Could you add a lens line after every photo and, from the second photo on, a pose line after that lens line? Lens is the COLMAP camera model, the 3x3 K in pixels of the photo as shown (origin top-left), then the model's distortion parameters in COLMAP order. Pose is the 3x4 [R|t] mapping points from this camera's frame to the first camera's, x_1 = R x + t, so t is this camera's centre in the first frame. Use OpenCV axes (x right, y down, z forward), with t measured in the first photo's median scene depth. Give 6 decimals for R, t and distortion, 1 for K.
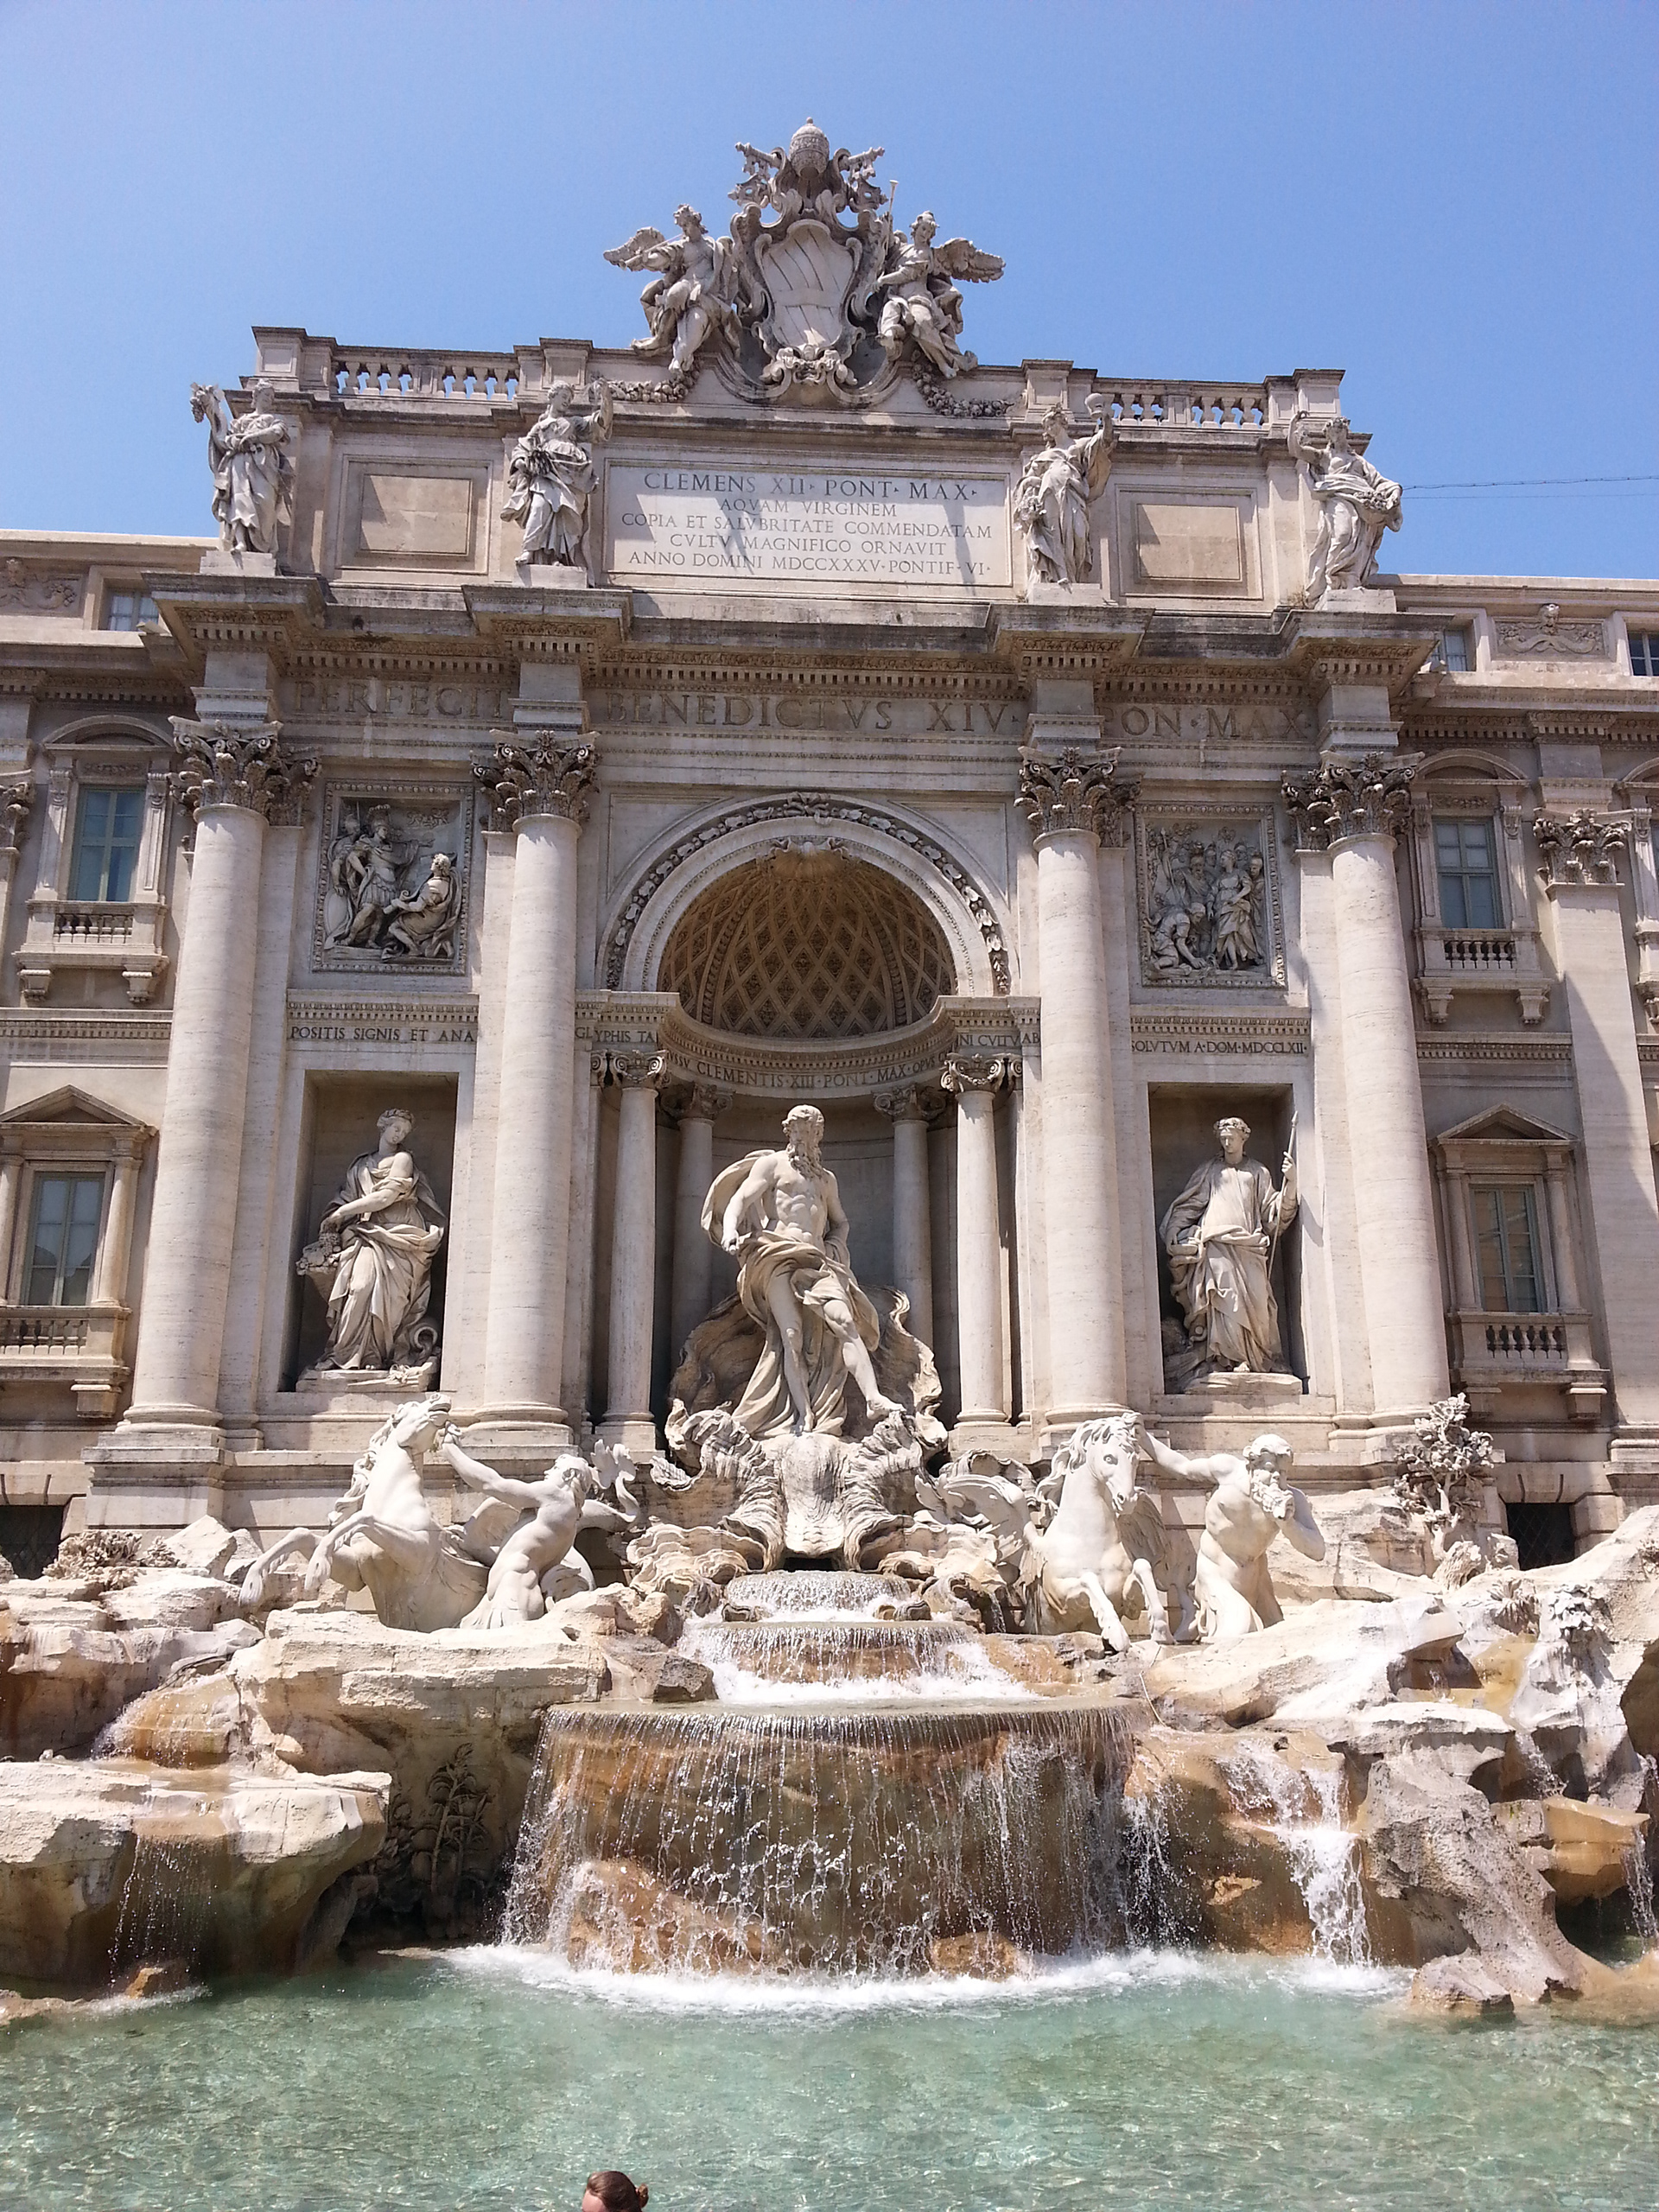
lens RADIAL K [[1763.0, 0, 845.0], [0, 1763.0, 1074.8], [0, 0, 1]] dist [0.090298, -0.093028]
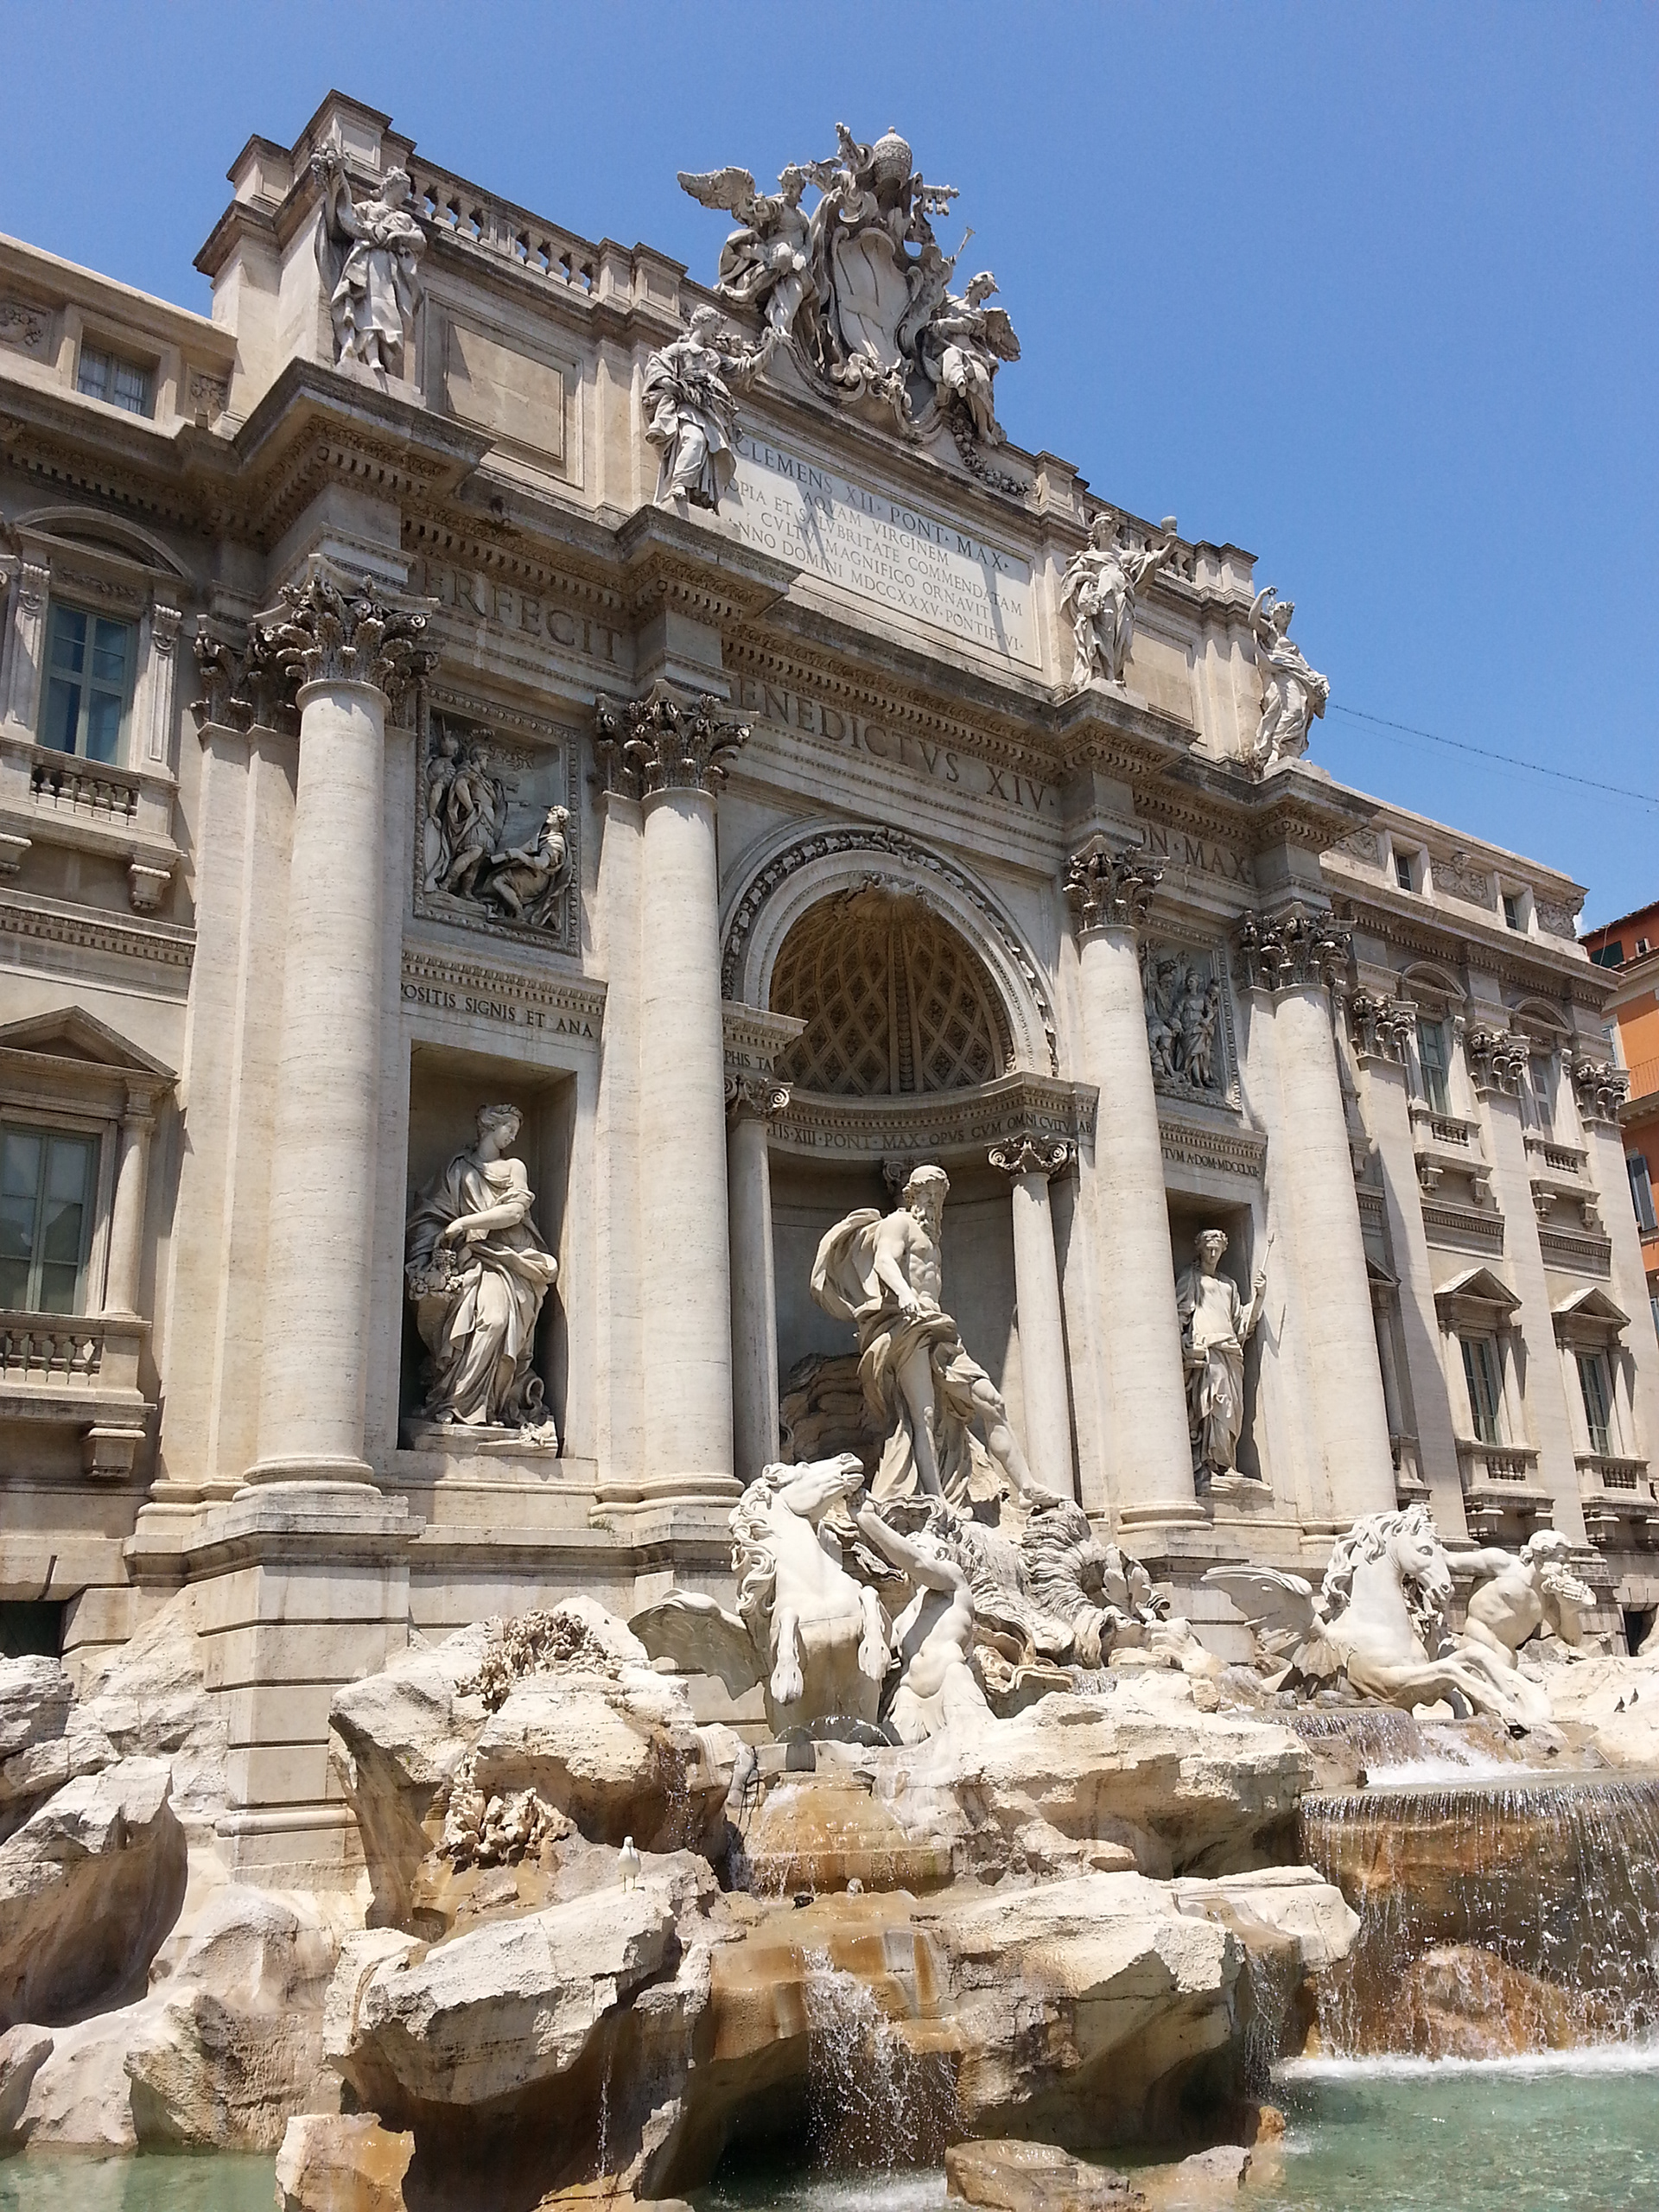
lens RADIAL K [[1937.5, 0, 836.3], [0, 1937.5, 1074.5], [0, 0, 1]] dist [0.075863, -0.001545]
pose [[0.817641, 0.153920, 0.554772, -0.656561], [-0.121241, 0.988025, -0.095437, 0.075558], [-0.562818, 0.010772, 0.826511, 0.196568]]
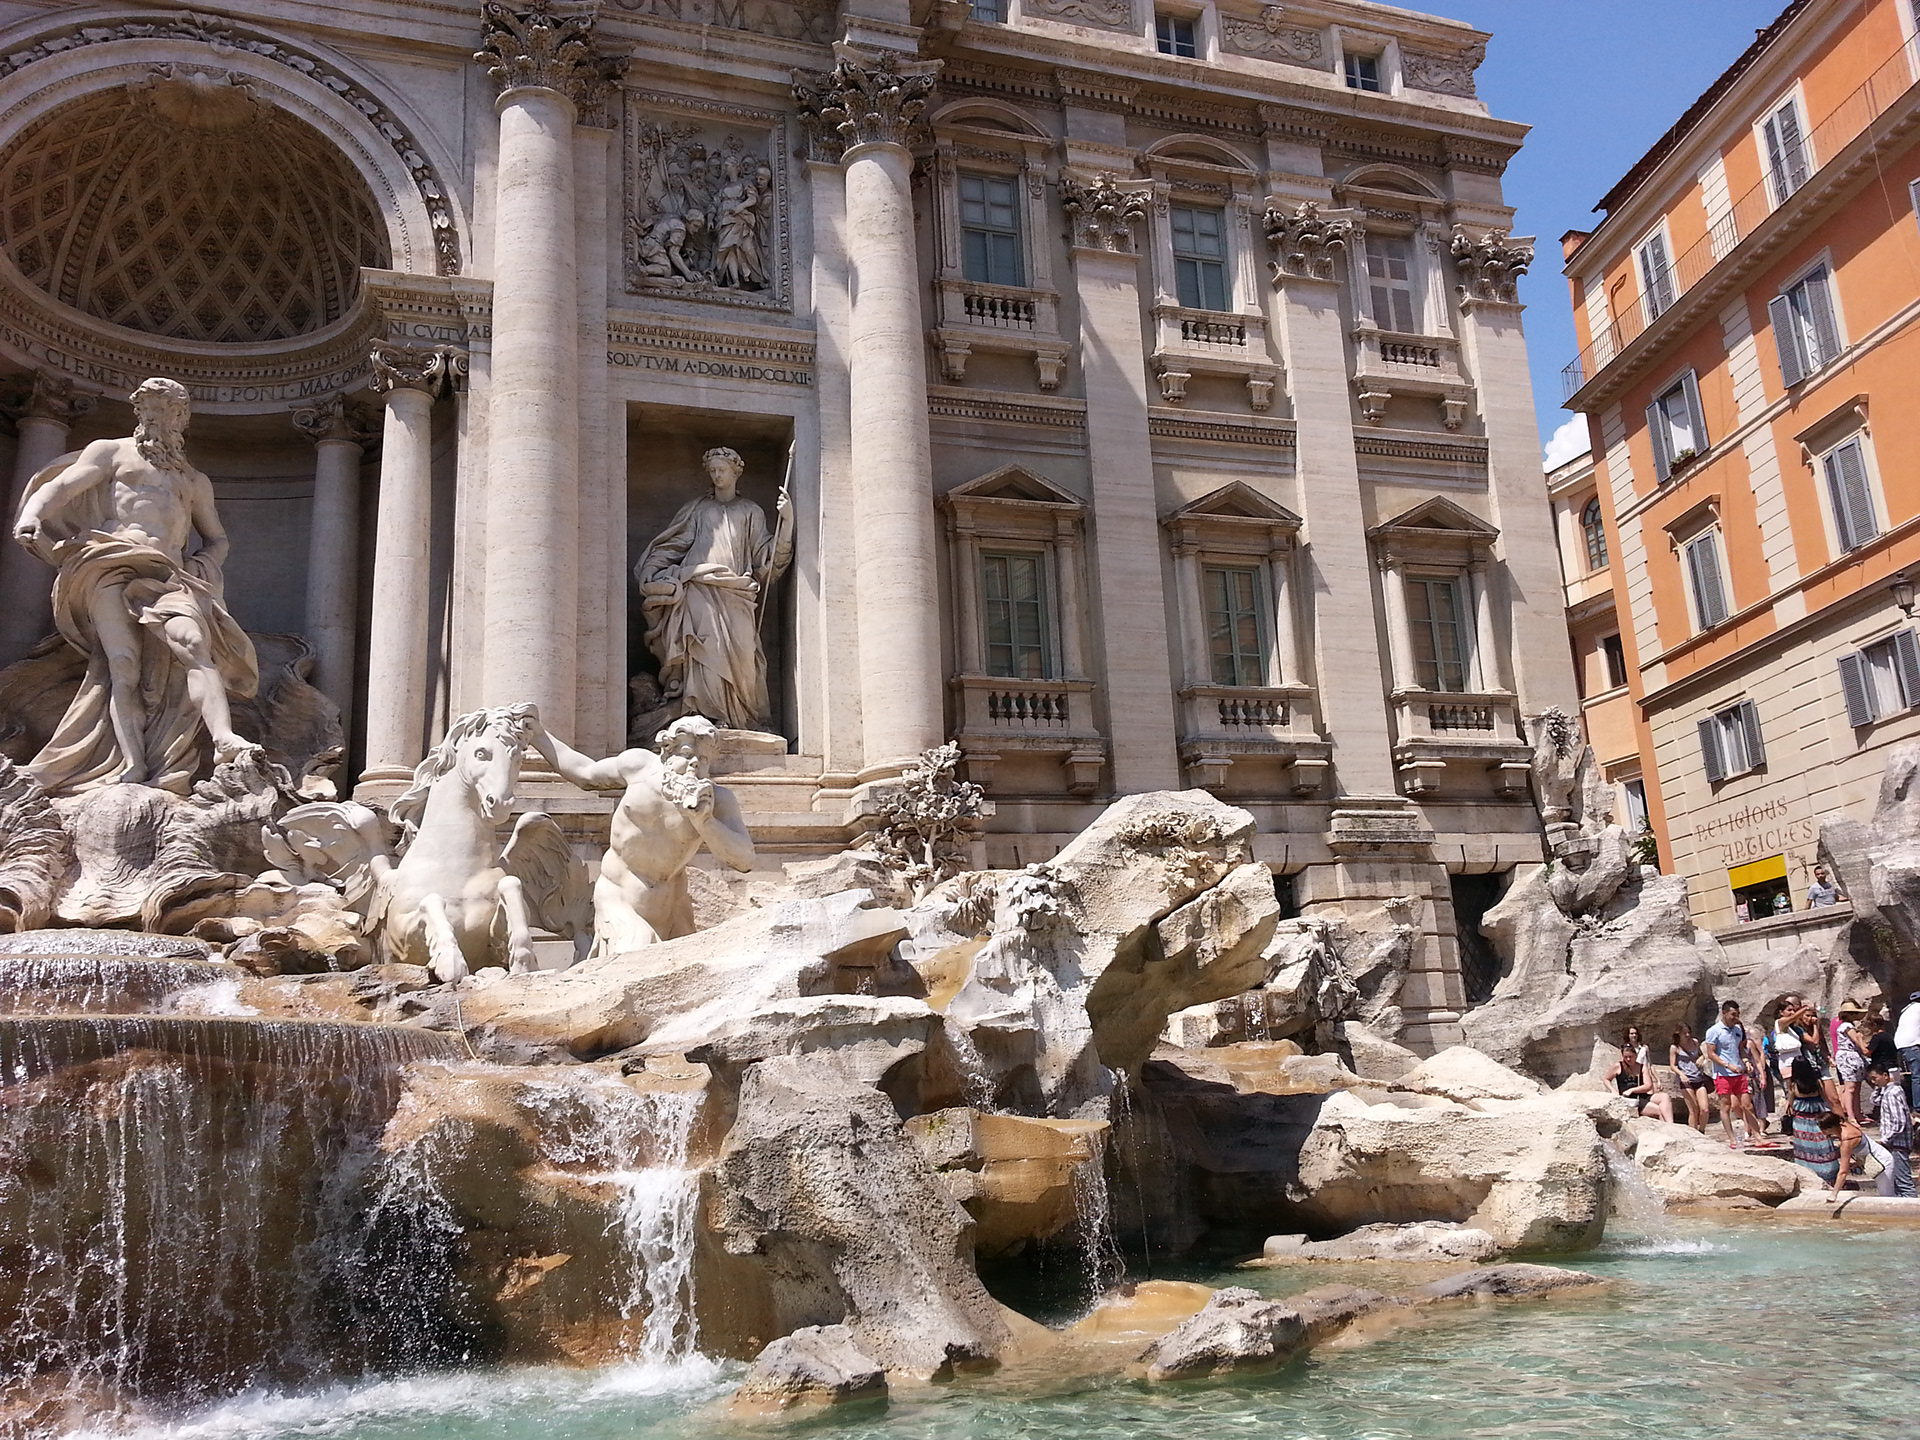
lens RADIAL K [[1554.4, 0, 960.1], [0, 1554.4, 675.8], [0, 0, 1]] dist [0.115386, -0.210249]
pose [[0.959476, 0.021808, 0.280945, 0.125694], [-0.024038, 0.999701, 0.004493, 0.140943], [-0.280763, -0.011064, 0.959713, 0.245622]]
